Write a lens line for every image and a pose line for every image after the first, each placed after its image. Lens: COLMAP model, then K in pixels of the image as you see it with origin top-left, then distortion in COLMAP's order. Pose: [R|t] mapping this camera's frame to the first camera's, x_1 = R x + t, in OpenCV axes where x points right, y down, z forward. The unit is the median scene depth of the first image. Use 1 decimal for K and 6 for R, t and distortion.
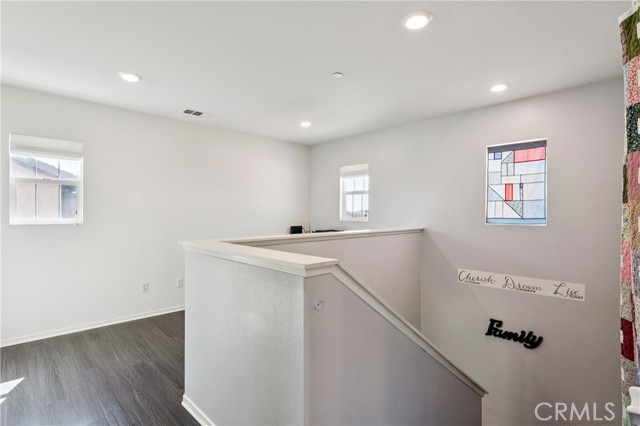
lens RADIAL K [[323.1, 0, 321.3], [0, 323.1, 215.1], [0, 0, 1]] dist [-0.001939, 0.001025]
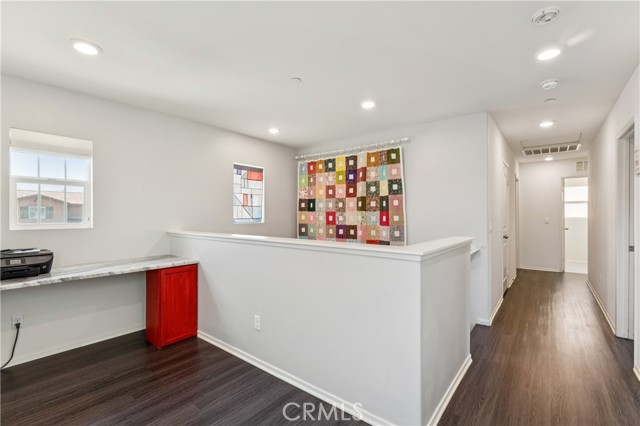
lens RADIAL K [[288.5, 0, 317.7], [0, 288.5, 214.2], [0, 0, 1]] dist [-0.000173, -0.000564]
pose [[-0.116682, -0.003625, 0.993163, -0.653089], [0.005703, 0.999974, 0.004320, -0.012071], [-0.993153, 0.006168, -0.116658, 0.788545]]
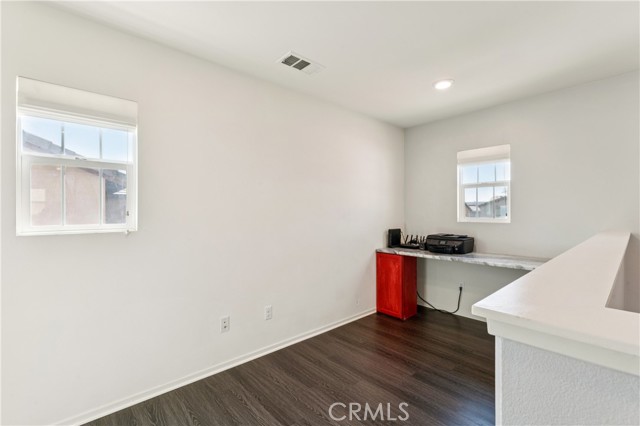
lens RADIAL K [[288.5, 0, 318.2], [0, 288.5, 212.2], [0, 0, 1]] dist [-0.000173, -0.000564]
pose [[0.998812, -0.005372, -0.048429, -0.335882], [0.005098, 0.999970, -0.005776, -0.005638], [0.048459, 0.005522, 0.998810, 0.425245]]
